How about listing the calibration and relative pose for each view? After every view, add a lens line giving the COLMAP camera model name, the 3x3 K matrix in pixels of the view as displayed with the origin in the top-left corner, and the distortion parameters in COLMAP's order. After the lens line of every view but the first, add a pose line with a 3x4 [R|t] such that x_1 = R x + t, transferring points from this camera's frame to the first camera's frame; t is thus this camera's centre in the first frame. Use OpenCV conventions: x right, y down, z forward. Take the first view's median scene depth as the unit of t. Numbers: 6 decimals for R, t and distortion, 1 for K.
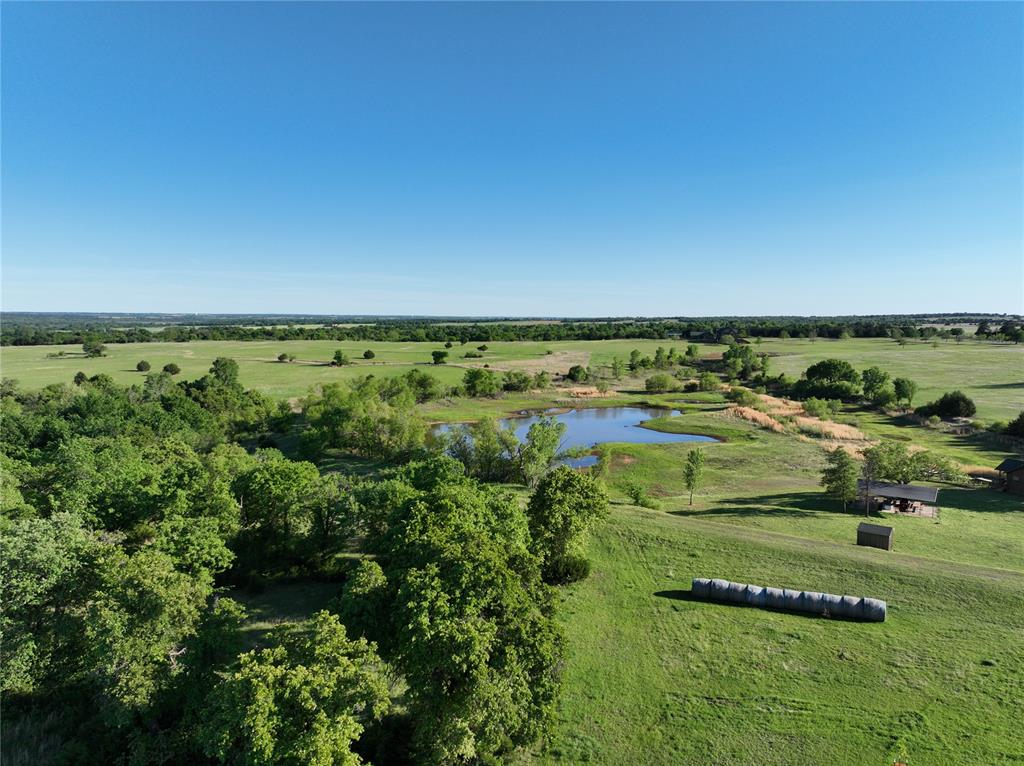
lens RADIAL K [[719.6, 0, 512.9], [0, 719.6, 382.4], [0, 0, 1]] dist [-0.004082, 0.021300]
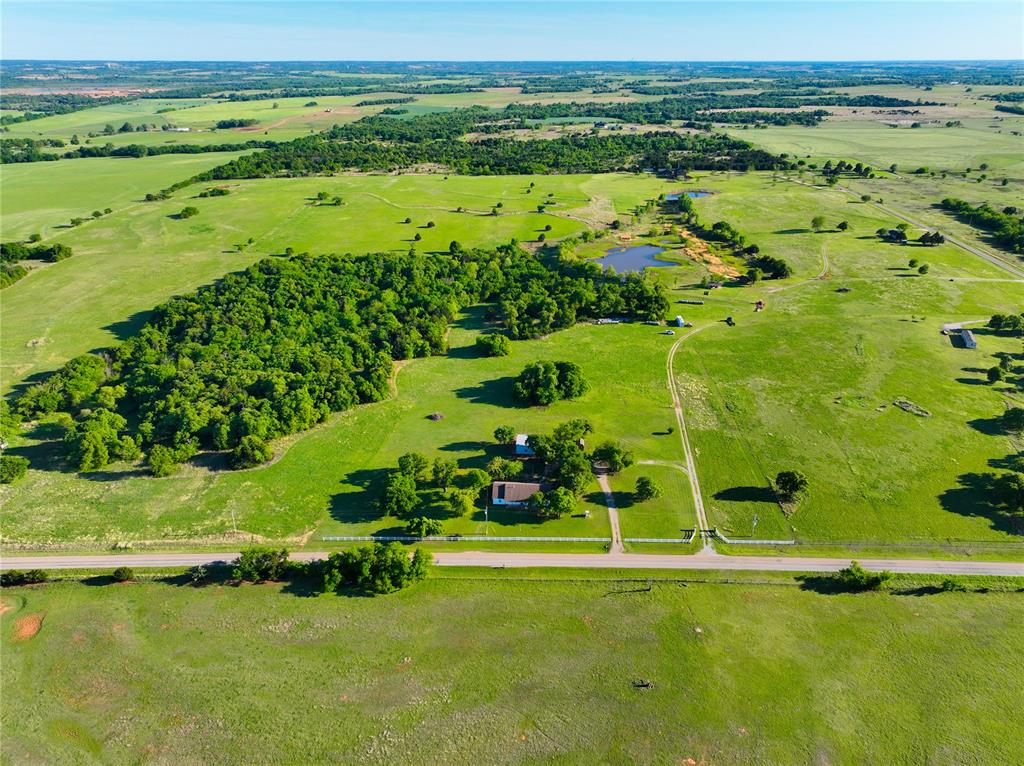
lens RADIAL K [[719.6, 0, 512.9], [0, 719.6, 382.4], [0, 0, 1]] dist [-0.004082, 0.021300]
pose [[0.996376, -0.042424, 0.073726, -0.579555], [0.015945, 0.944535, 0.328023, -0.393702], [-0.083553, -0.325659, 0.941788, -1.740935]]
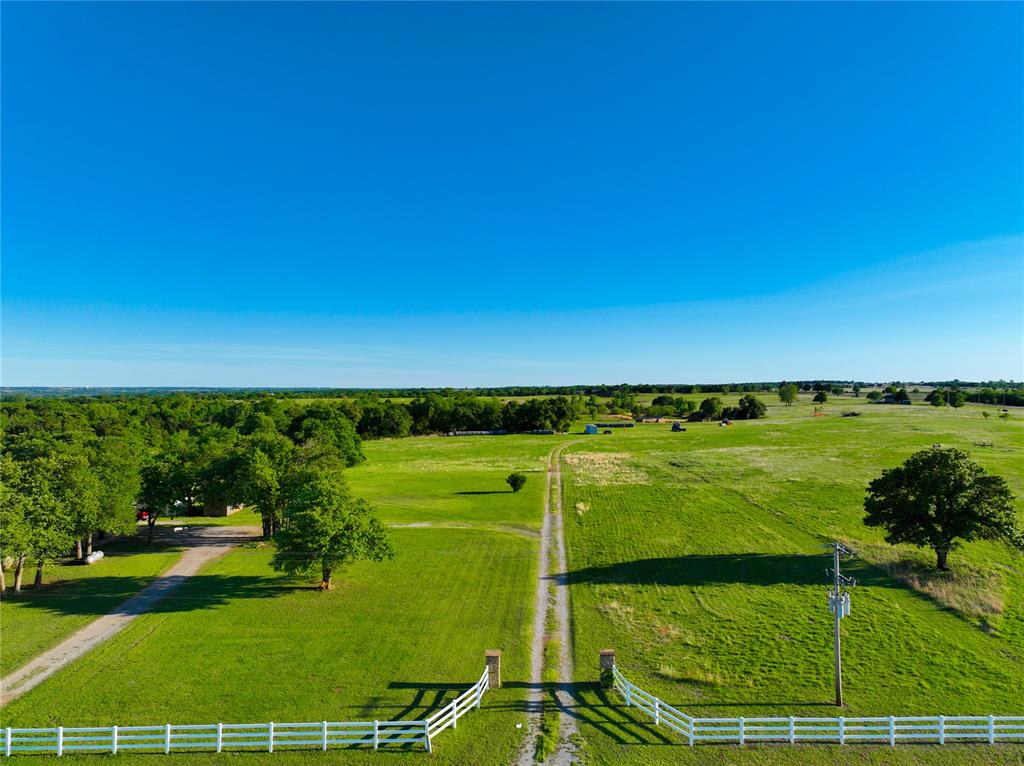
lens RADIAL K [[719.6, 0, 512.9], [0, 719.6, 382.4], [0, 0, 1]] dist [-0.004082, 0.021300]
pose [[0.991063, -0.005798, 0.133271, -0.246269], [0.018919, 0.995065, -0.097403, 0.131682], [-0.132049, 0.099054, 0.986282, -0.984061]]
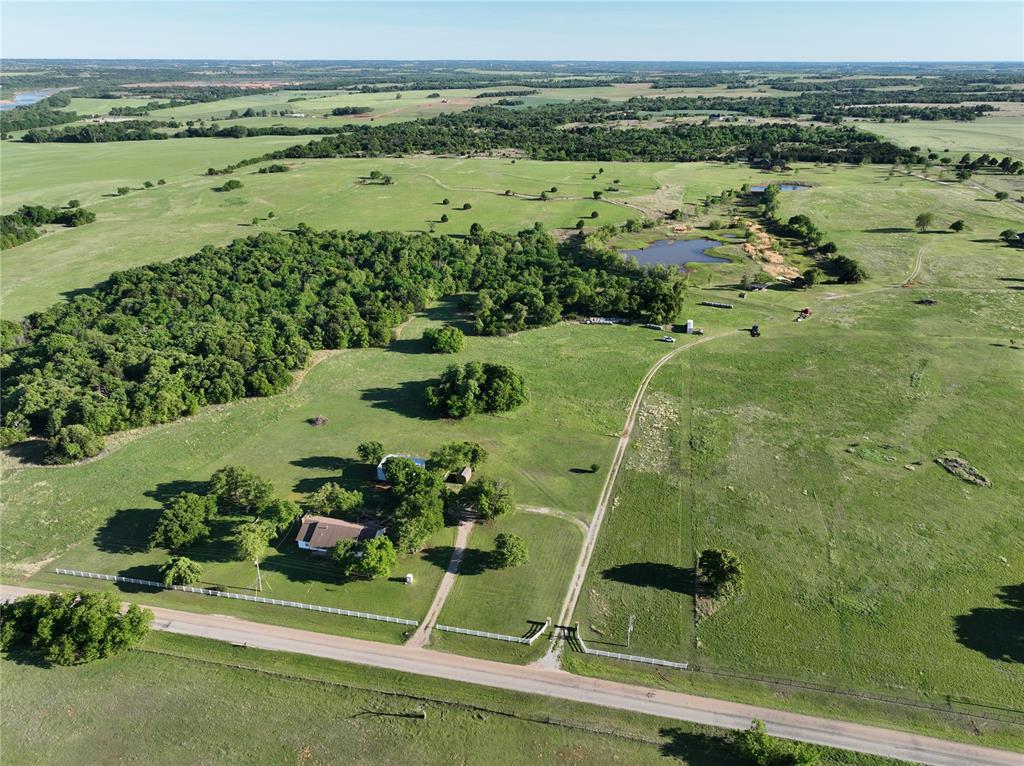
lens RADIAL K [[719.6, 0, 512.9], [0, 719.6, 382.4], [0, 0, 1]] dist [-0.004082, 0.021300]
pose [[0.994641, 0.037309, -0.096424, -0.201431], [-0.003833, 0.945288, 0.326215, -0.293620], [0.103320, -0.324097, 0.940365, -1.422395]]
